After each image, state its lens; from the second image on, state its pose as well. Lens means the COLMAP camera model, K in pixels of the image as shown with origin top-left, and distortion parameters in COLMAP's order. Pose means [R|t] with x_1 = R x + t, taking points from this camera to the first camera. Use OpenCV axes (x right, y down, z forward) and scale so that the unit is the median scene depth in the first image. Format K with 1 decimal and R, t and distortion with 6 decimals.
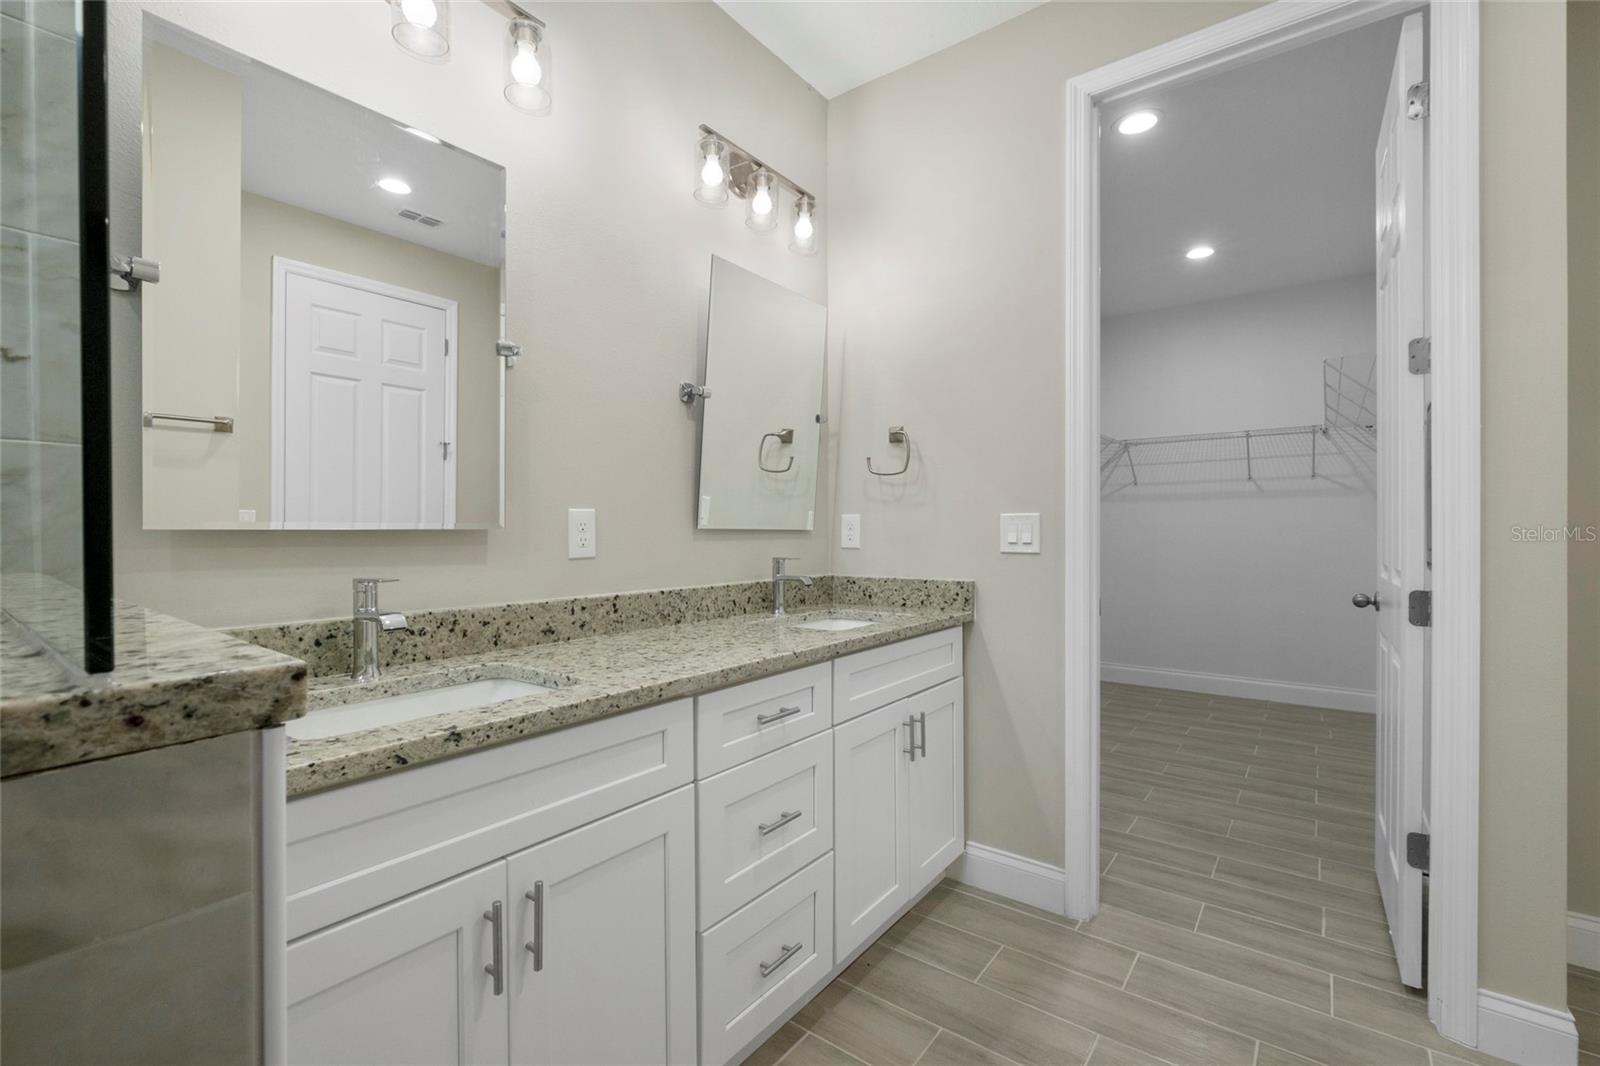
lens RADIAL K [[696.3, 0, 791.3], [0, 696.3, 536.9], [0, 0, 1]] dist [-0.007240, 0.000827]
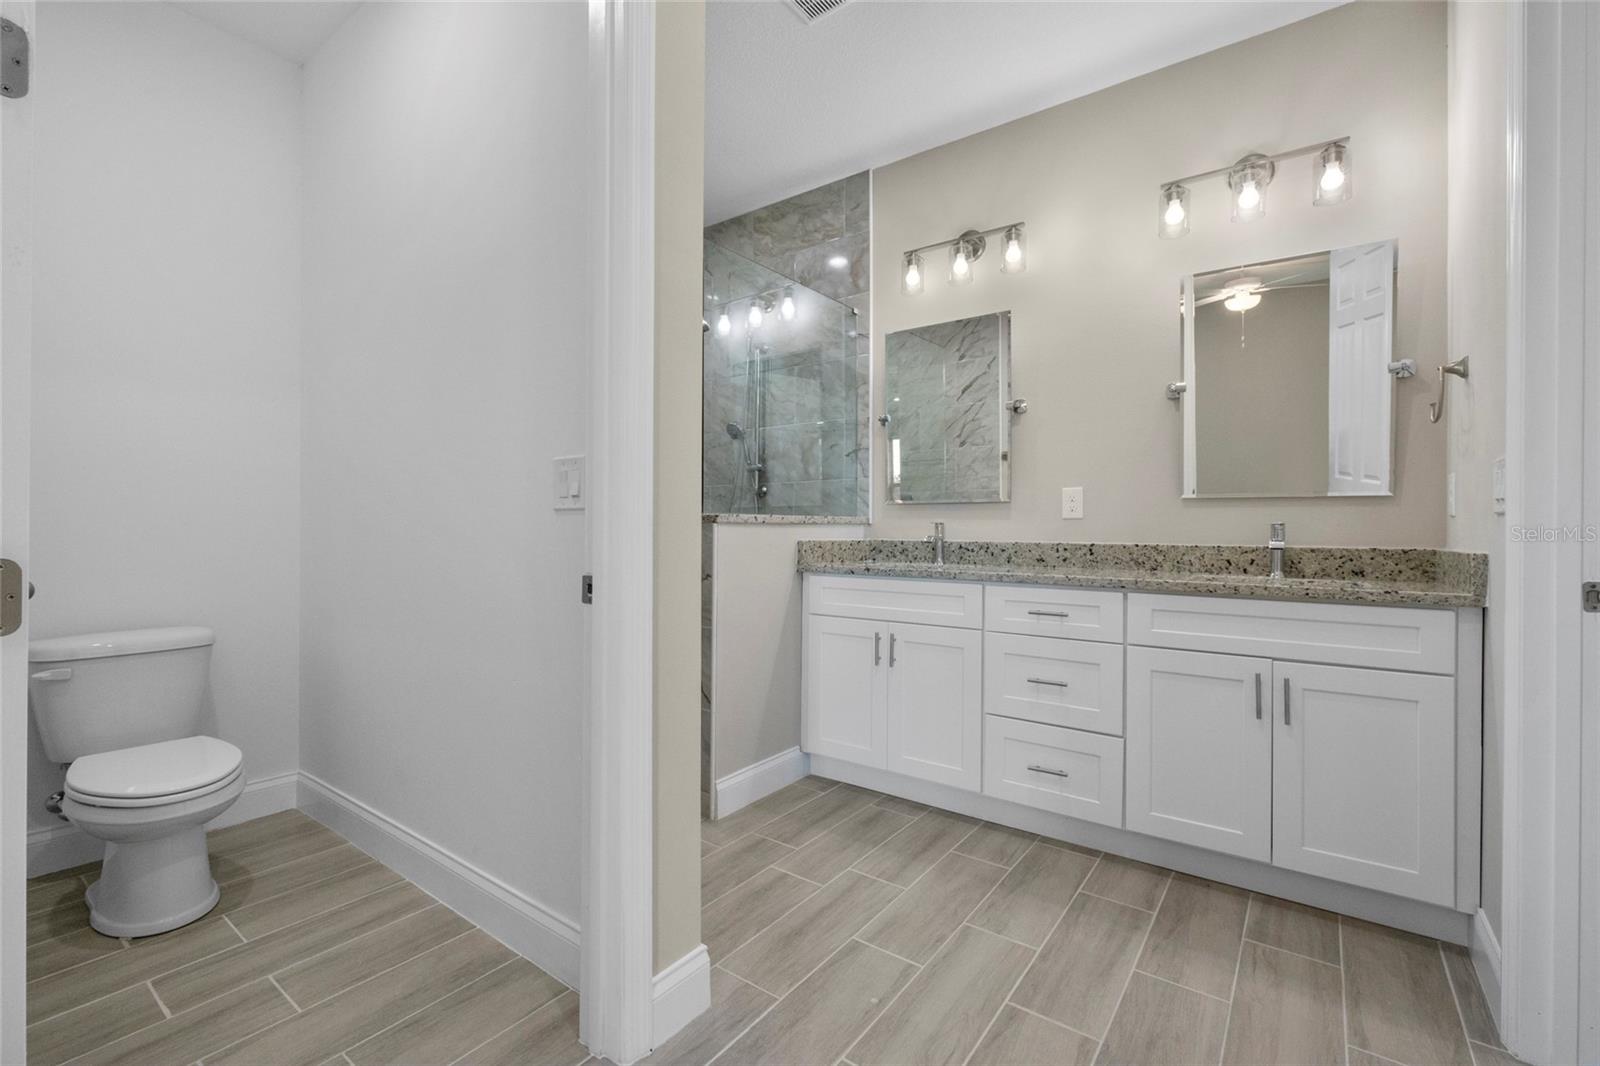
lens RADIAL K [[696.3, 0, 791.1], [0, 696.3, 533.5], [0, 0, 1]] dist [-0.007240, 0.000827]
pose [[0.012242, 0.008852, -0.999886, 1.313721], [-0.014712, 0.999854, 0.008672, 0.061356], [0.999817, 0.014604, 0.012370, 0.342378]]
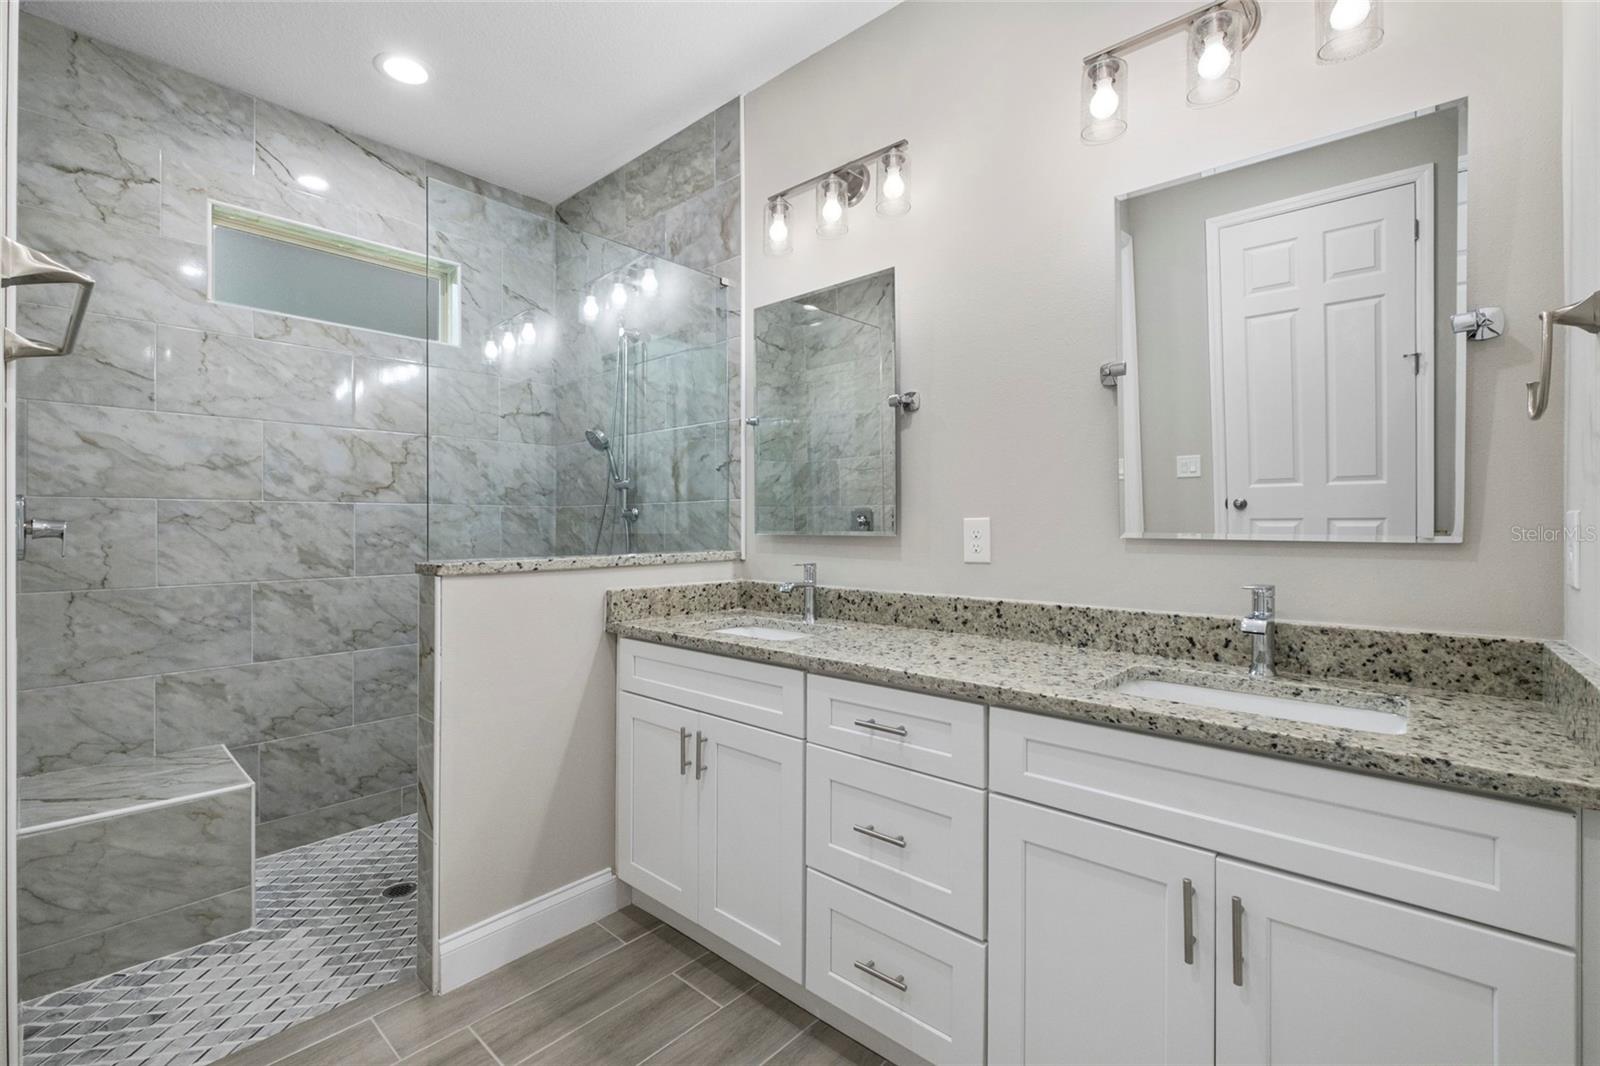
lens RADIAL K [[696.3, 0, 798.1], [0, 696.3, 528.9], [0, 0, 1]] dist [-0.007240, 0.000827]
pose [[-0.076207, 0.005377, -0.997078, 0.838643], [-0.010148, 0.999929, 0.006168, -0.027628], [0.997040, 0.010588, -0.076147, 0.817065]]
